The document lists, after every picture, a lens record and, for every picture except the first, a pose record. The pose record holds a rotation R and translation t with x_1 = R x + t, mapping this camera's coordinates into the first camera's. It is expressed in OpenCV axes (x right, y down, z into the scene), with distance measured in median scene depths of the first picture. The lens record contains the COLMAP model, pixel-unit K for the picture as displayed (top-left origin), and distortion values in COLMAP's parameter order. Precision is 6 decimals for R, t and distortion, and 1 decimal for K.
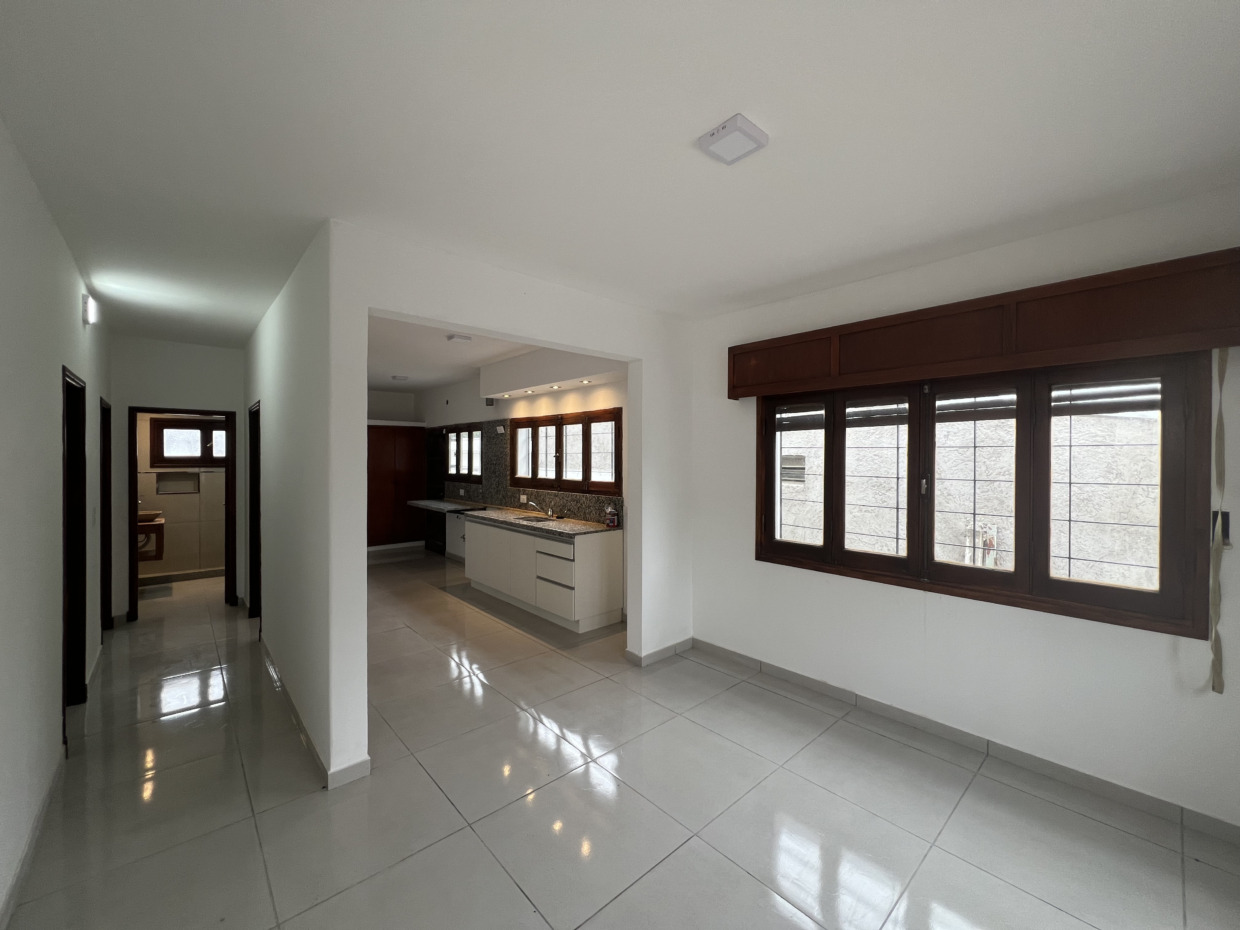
lens RADIAL K [[496.7, 0, 618.5], [0, 496.7, 463.4], [0, 0, 1]] dist [-0.000734, 0.000242]
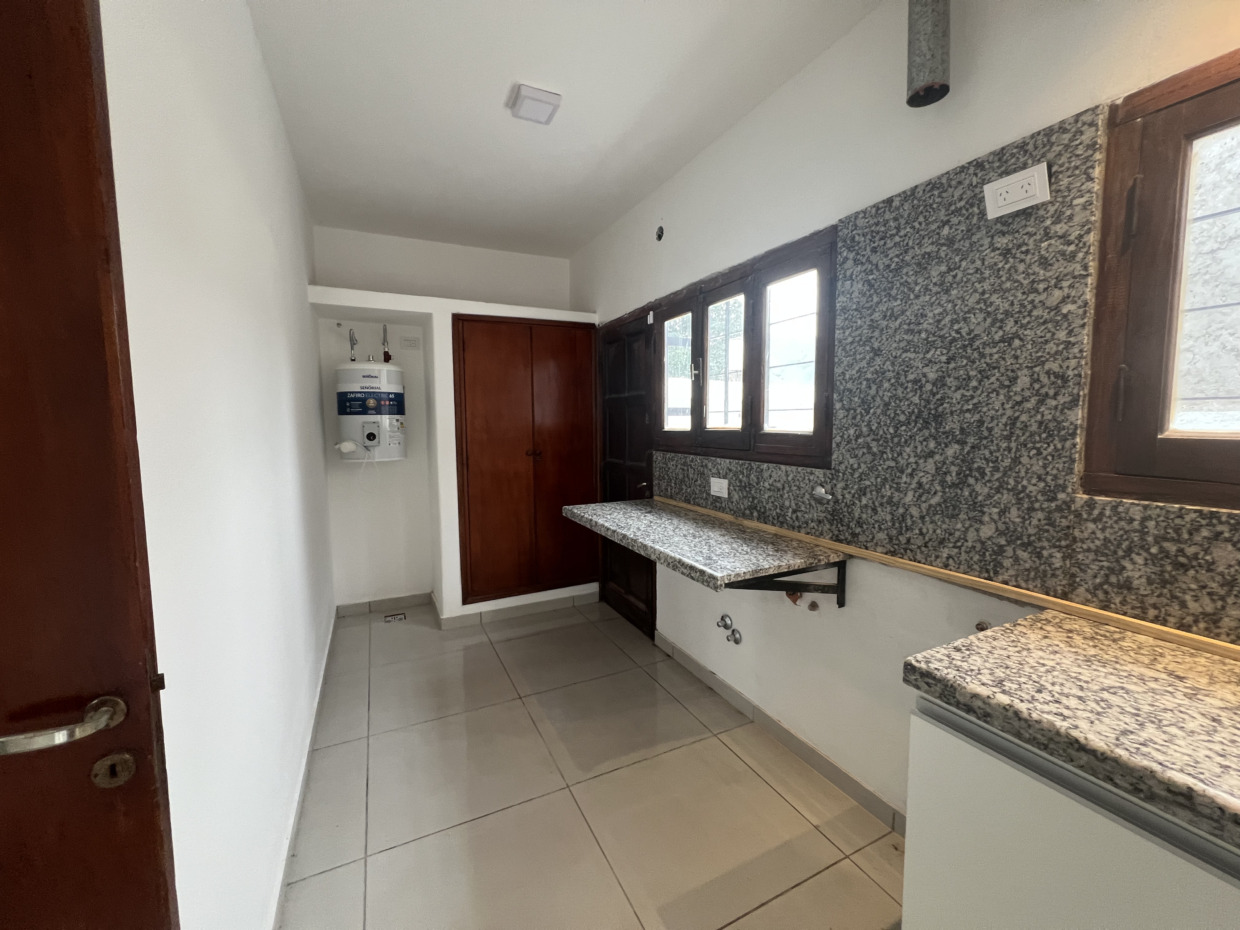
lens RADIAL K [[496.7, 0, 618.5], [0, 496.7, 463.4], [0, 0, 1]] dist [-0.000734, 0.000242]
pose [[0.962640, 0.010536, -0.270581, -0.357482], [0.009598, 0.997287, 0.072982, 0.022535], [0.270615, -0.072852, 0.959927, 0.825028]]
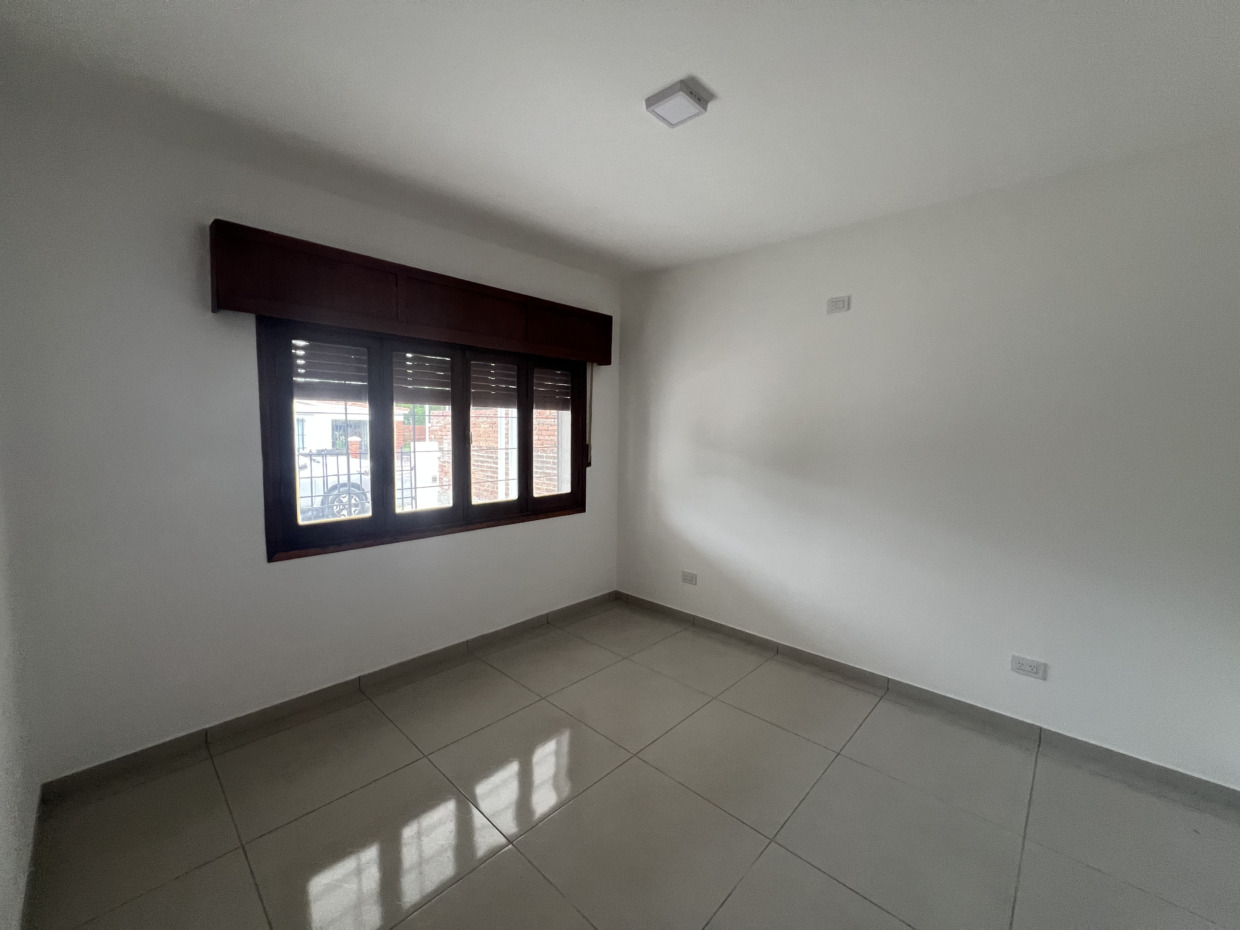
lens RADIAL K [[496.7, 0, 618.5], [0, 496.7, 463.4], [0, 0, 1]] dist [-0.000734, 0.000242]
pose [[-0.083160, -0.073519, 0.993821, -0.259638], [0.000589, 0.997271, 0.073823, 0.006147], [-0.996536, 0.006724, -0.082889, 0.352853]]
